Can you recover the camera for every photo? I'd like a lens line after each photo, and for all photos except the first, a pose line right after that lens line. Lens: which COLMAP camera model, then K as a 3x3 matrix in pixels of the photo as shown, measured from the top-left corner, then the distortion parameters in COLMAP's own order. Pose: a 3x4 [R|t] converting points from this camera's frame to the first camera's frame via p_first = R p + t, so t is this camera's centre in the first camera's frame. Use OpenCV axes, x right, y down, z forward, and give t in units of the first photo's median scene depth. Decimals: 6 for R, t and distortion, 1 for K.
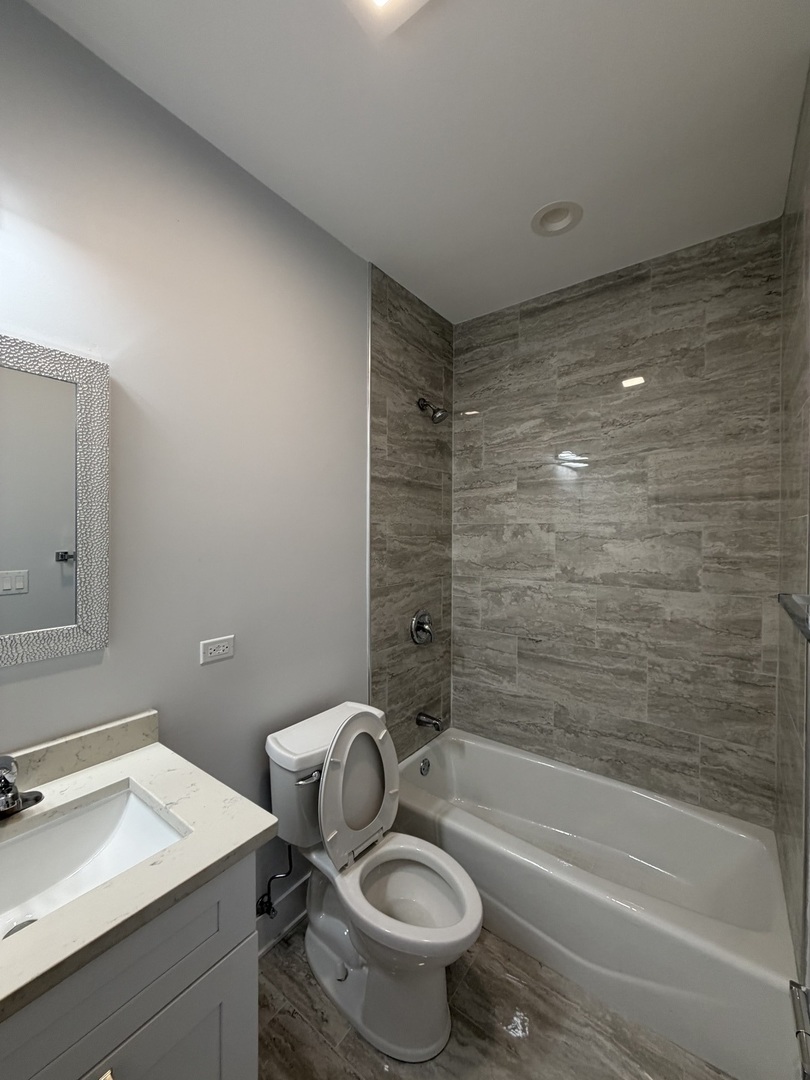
lens RADIAL K [[431.3, 0, 405.0], [0, 431.3, 540.0], [0, 0, 1]] dist [0.000004, 0.000042]
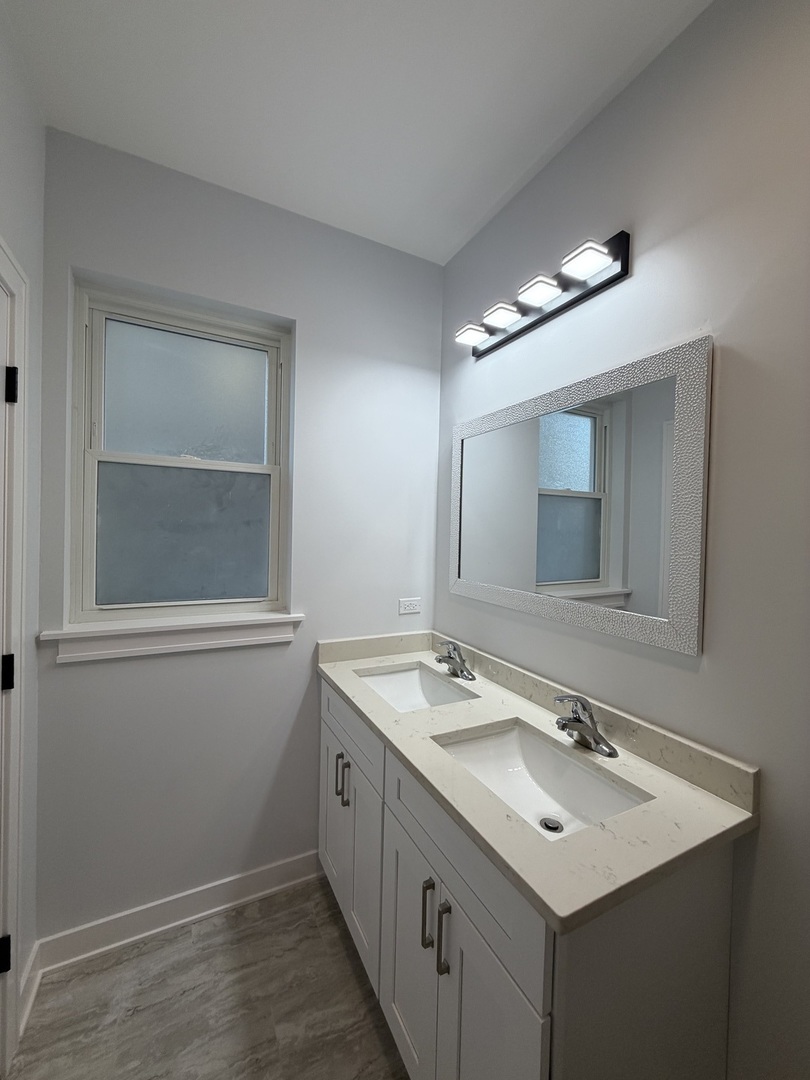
lens RADIAL K [[431.3, 0, 405.0], [0, 431.3, 540.0], [0, 0, 1]] dist [0.000004, 0.000042]
pose [[-0.439581, -0.001135, -0.898202, 0.421973], [-0.048502, 0.998570, 0.022475, 0.027882], [0.896892, 0.053444, -0.439008, 0.978093]]
